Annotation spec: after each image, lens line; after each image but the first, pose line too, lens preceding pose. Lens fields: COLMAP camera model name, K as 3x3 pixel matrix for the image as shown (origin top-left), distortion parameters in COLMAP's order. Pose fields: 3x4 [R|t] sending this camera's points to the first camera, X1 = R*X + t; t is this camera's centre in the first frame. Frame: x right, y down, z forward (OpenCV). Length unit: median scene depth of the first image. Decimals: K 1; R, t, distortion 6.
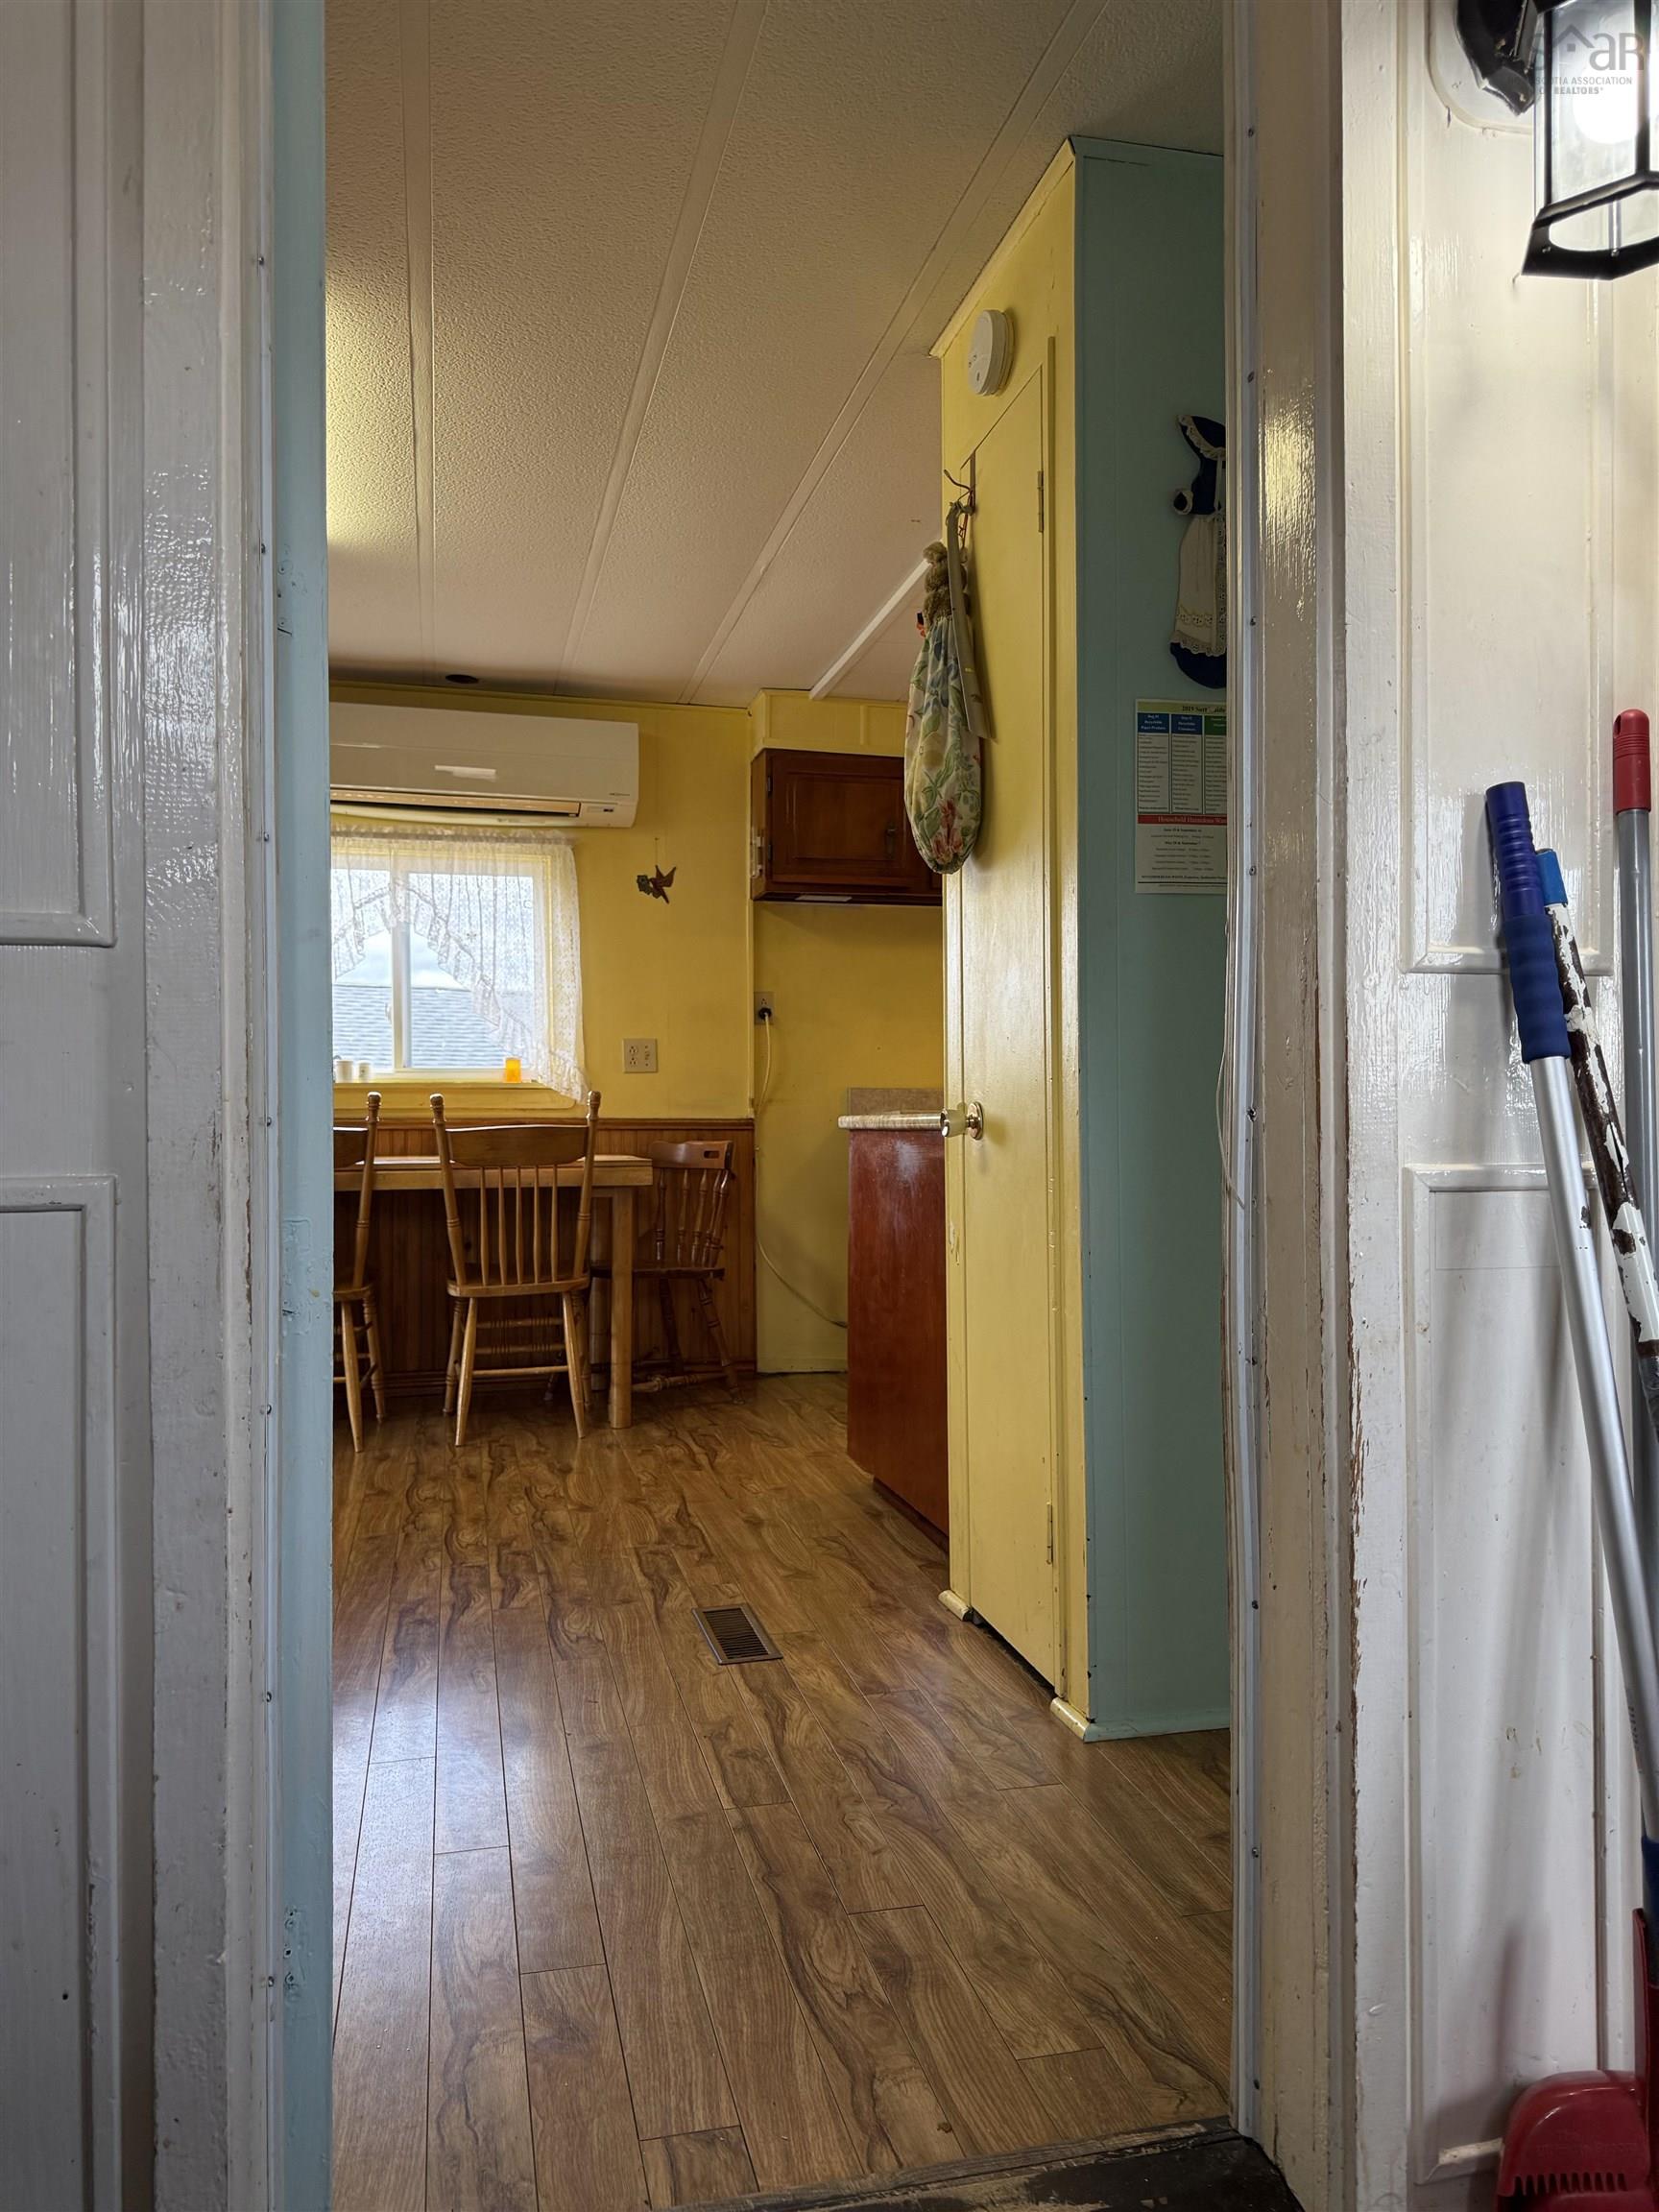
lens RADIAL K [[1569.0, 0, 829.5], [0, 1569.0, 1106.0], [0, 0, 1]] dist [0.028321, -0.003335]
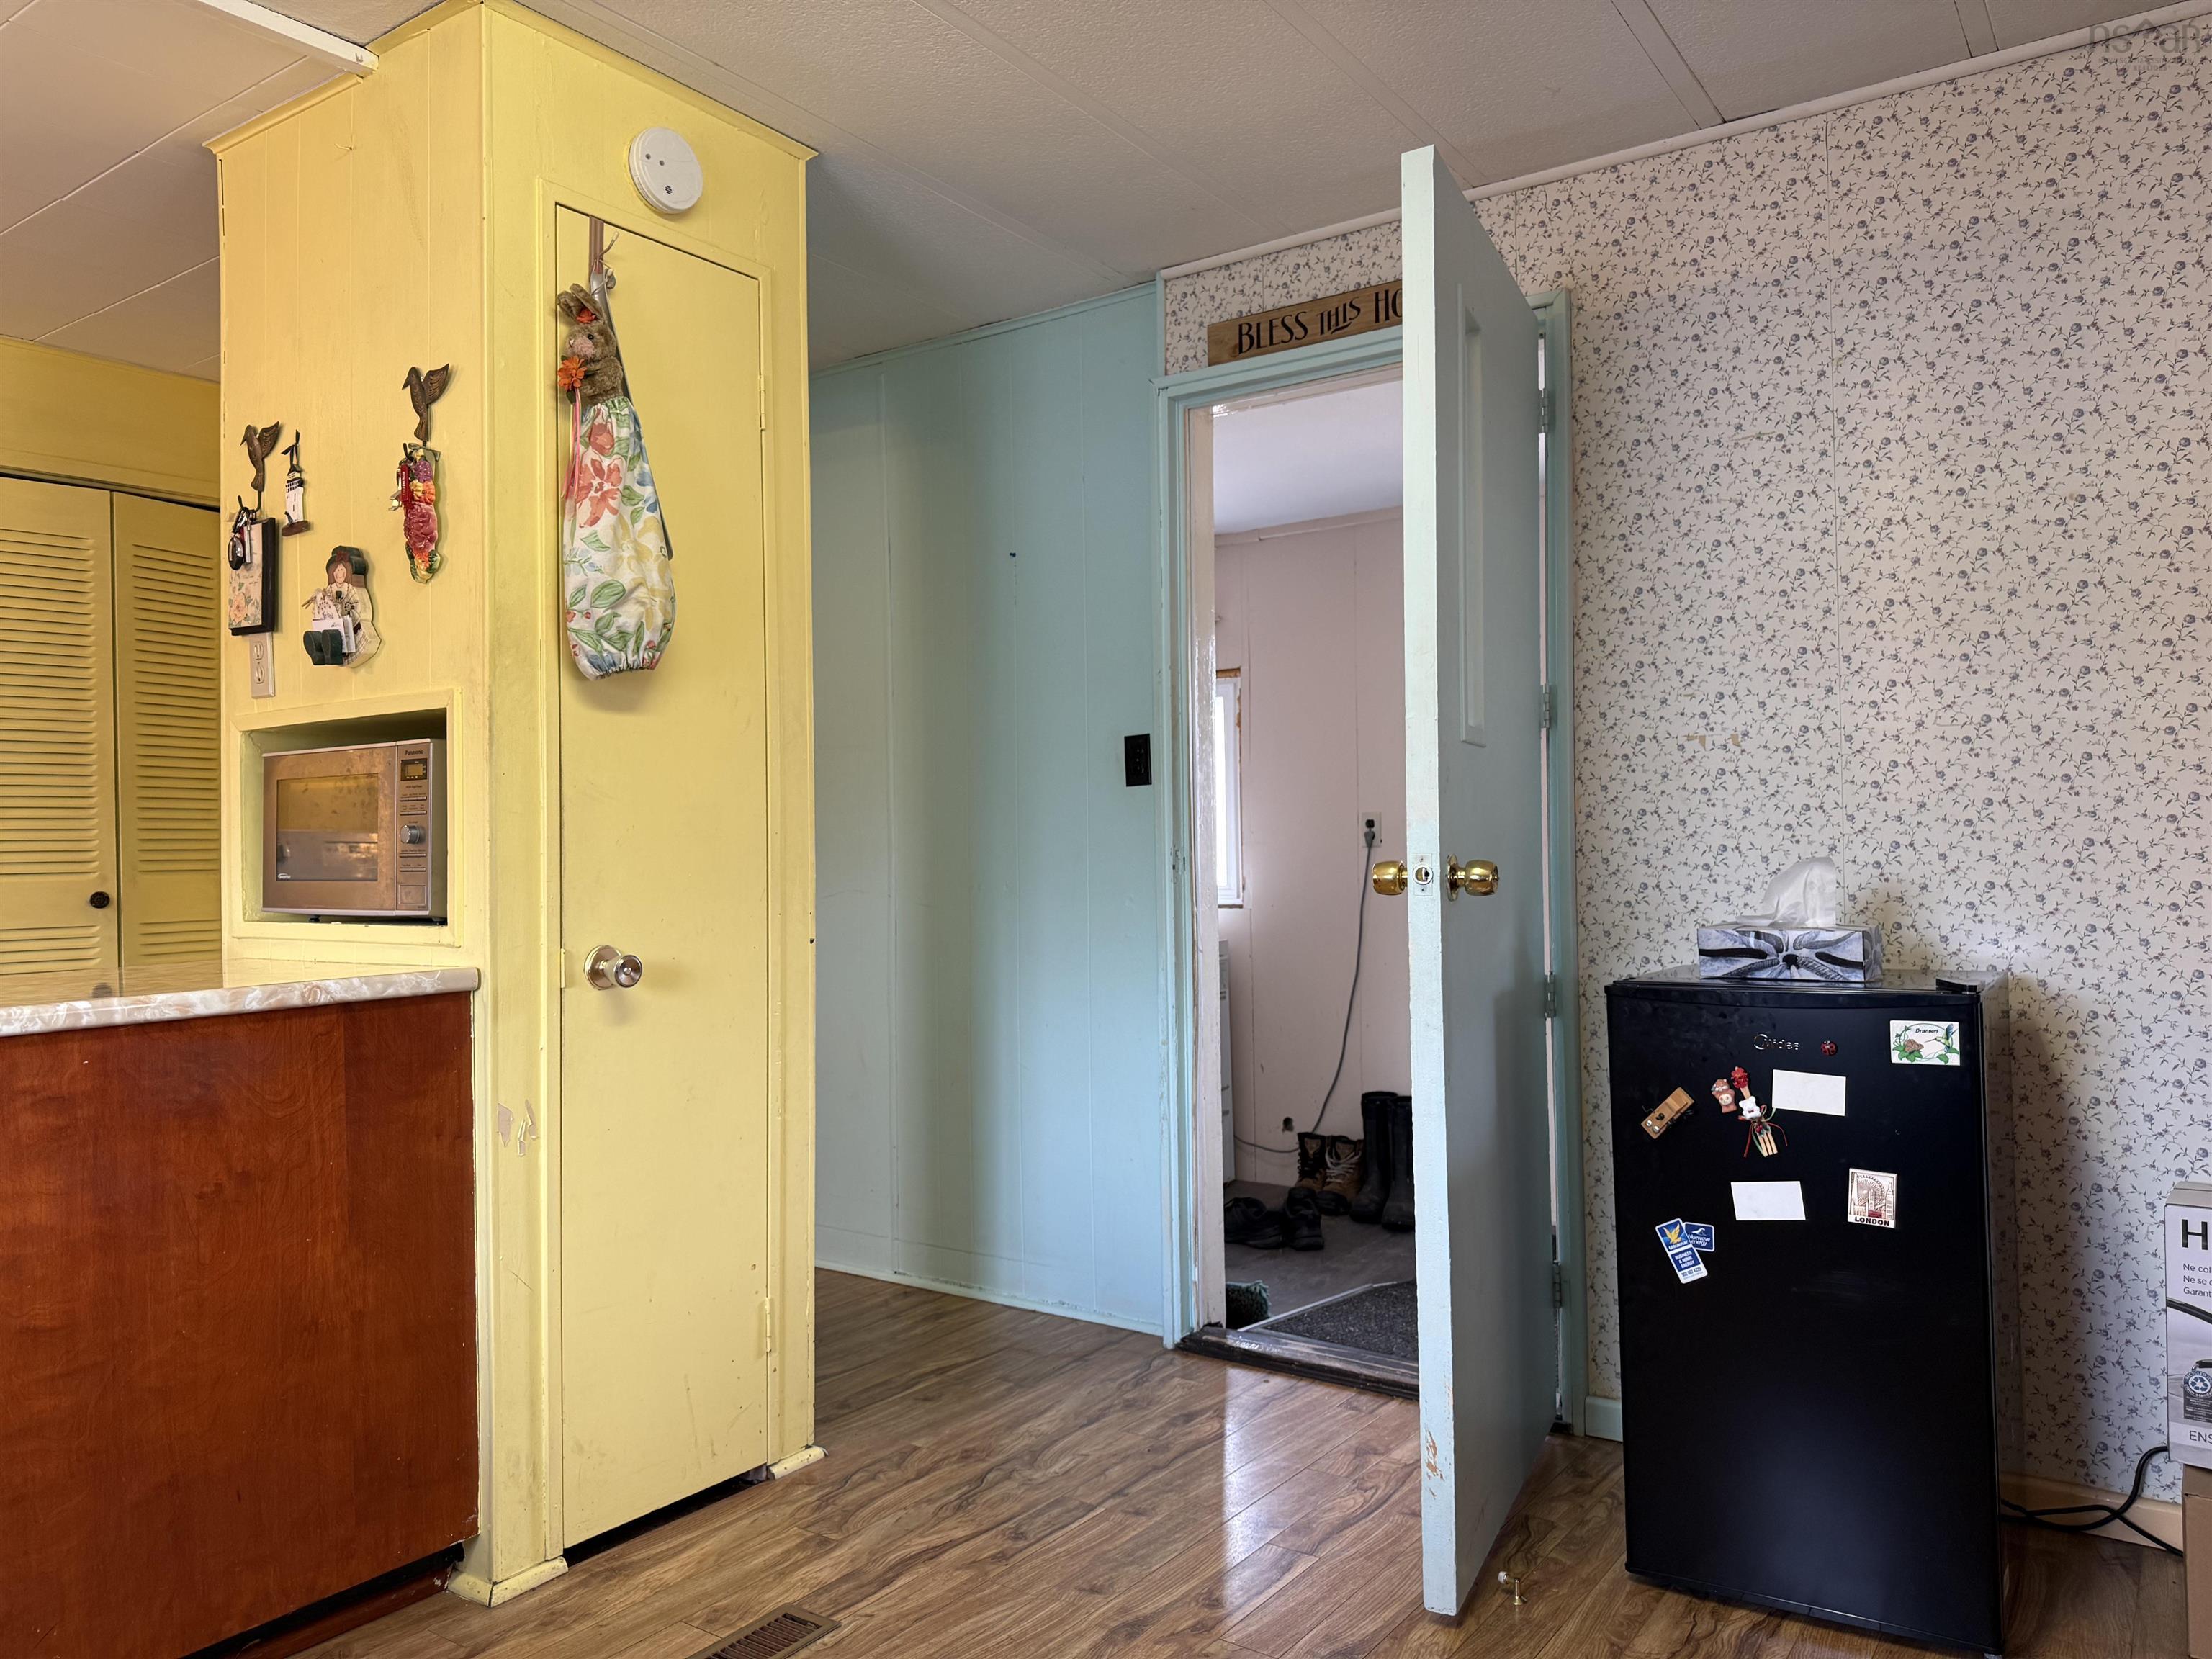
lens RADIAL K [[1569.0, 0, 1106.0], [0, 1569.0, 829.5], [0, 0, 1]] dist [0.028321, -0.003335]
pose [[-0.655580, 0.024287, 0.754735, -0.404717], [0.017609, 0.999703, -0.016875, -0.025139], [-0.754920, 0.002227, -0.655813, 0.725967]]
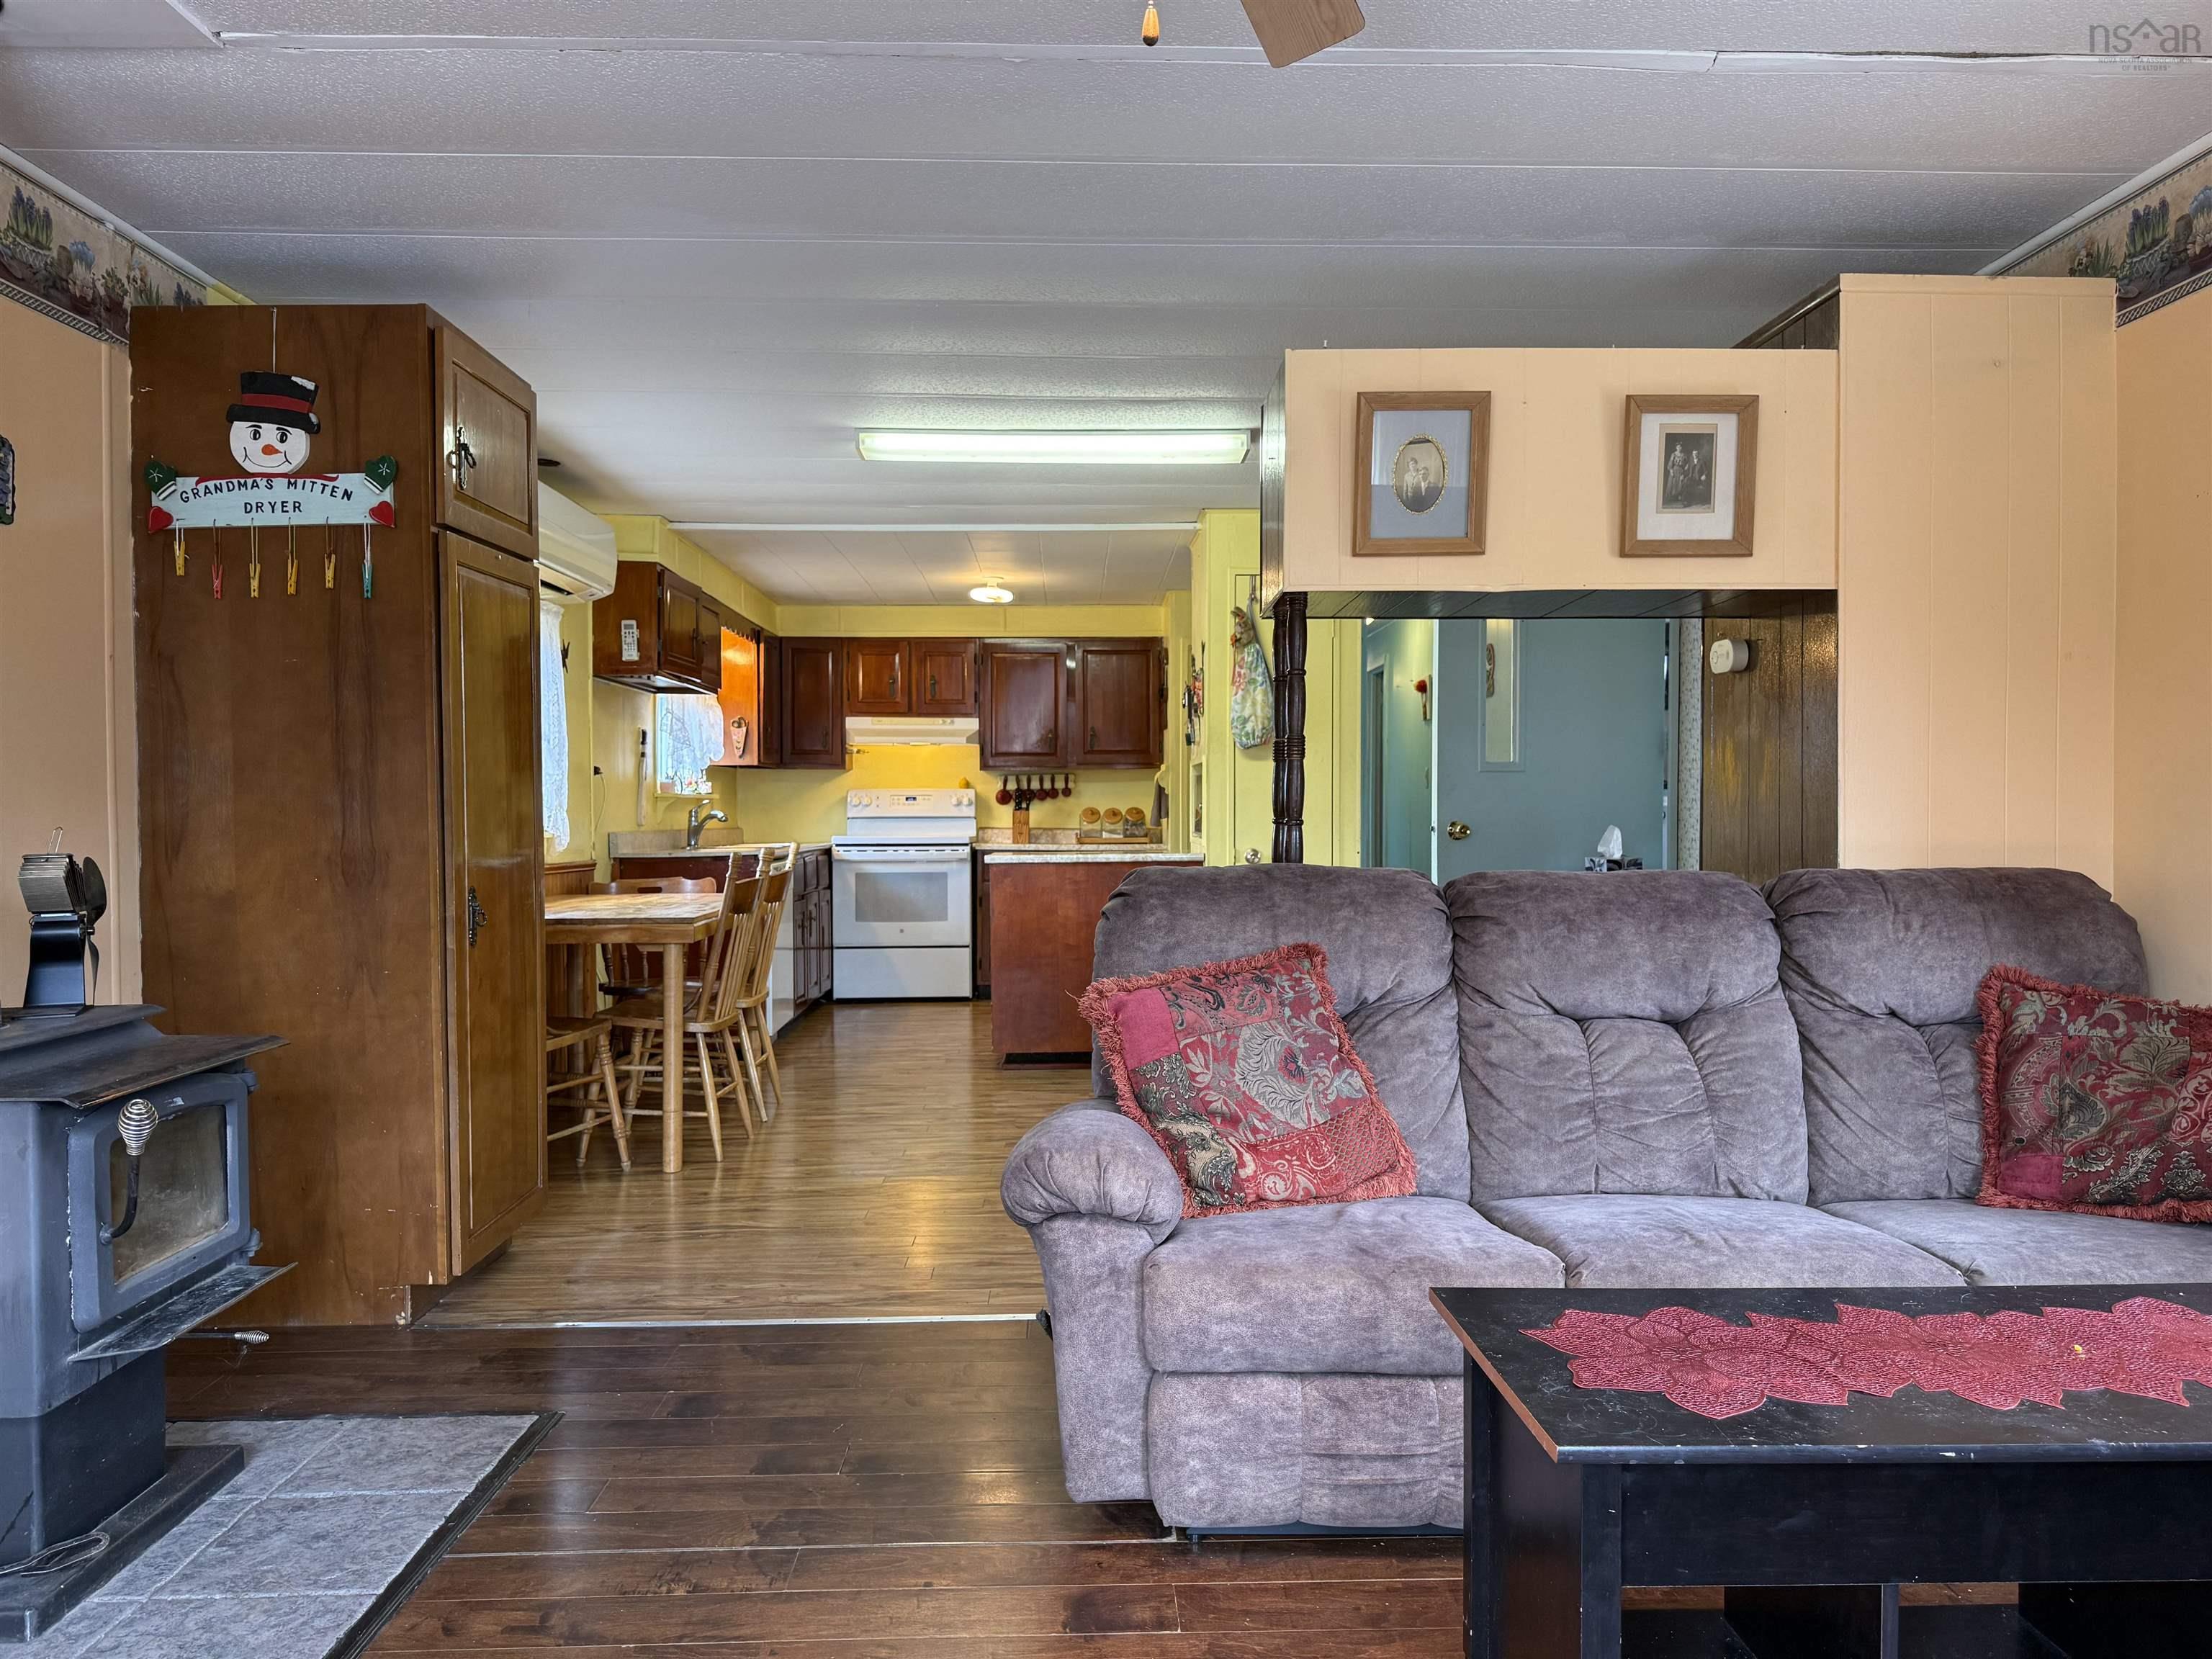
lens RADIAL K [[1569.0, 0, 1106.0], [0, 1569.0, 829.5], [0, 0, 1]] dist [0.028321, -0.003335]
pose [[0.208448, -0.015552, 0.977910, -1.159186], [-0.001636, 0.999867, 0.016250, -0.035992], [-0.978032, -0.004987, 0.208395, 0.400831]]
